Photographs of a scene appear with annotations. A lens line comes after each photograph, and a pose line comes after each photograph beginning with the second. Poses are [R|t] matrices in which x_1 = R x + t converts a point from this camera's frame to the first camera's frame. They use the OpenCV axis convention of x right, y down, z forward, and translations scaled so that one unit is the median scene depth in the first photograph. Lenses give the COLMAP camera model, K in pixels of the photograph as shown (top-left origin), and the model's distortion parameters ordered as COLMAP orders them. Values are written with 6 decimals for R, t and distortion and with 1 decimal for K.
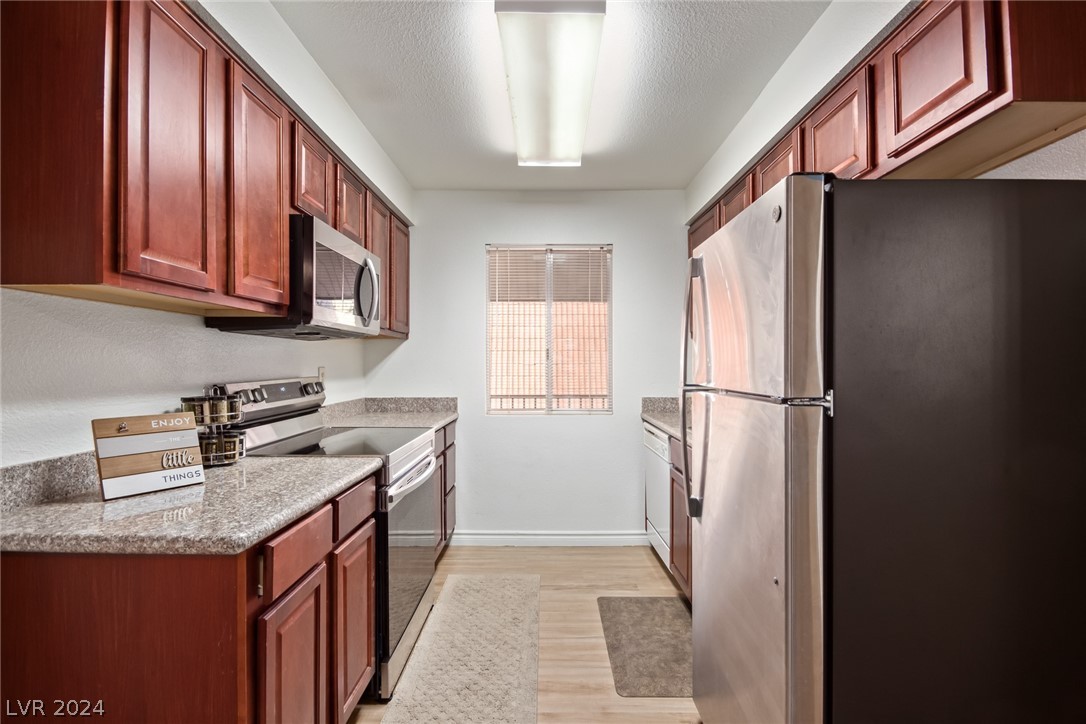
lens RADIAL K [[505.2, 0, 539.7], [0, 505.2, 367.2], [0, 0, 1]] dist [0.003223, -0.000346]
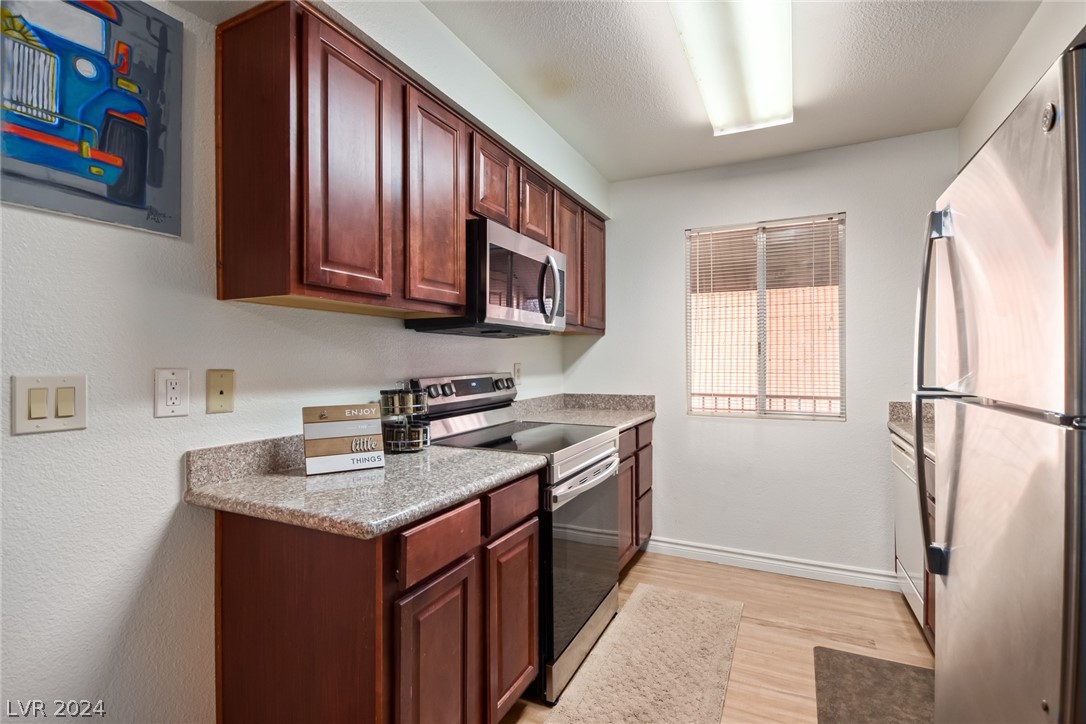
lens RADIAL K [[507.7, 0, 543.0], [0, 507.7, 362.0], [0, 0, 1]] dist [0.003688, -0.000635]
pose [[0.903130, -0.001338, -0.429365, 0.102788], [0.000430, 0.999997, -0.002212, -0.001326], [0.429367, 0.001814, 0.903128, 0.100217]]
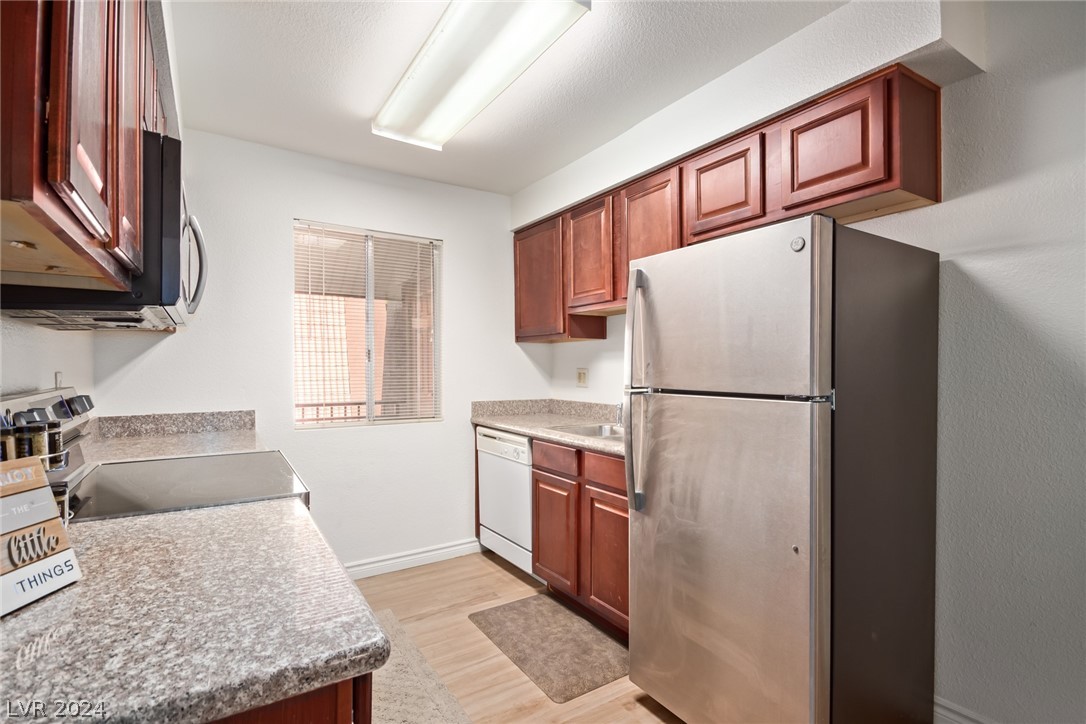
lens RADIAL K [[509.0, 0, 546.8], [0, 509.0, 373.7], [0, 0, 1]] dist [0.001950, -0.000510]
pose [[0.833687, -0.004693, 0.552218, -0.406035], [0.001474, 0.999979, 0.006273, -0.000702], [-0.552236, -0.004415, 0.833676, 0.187006]]
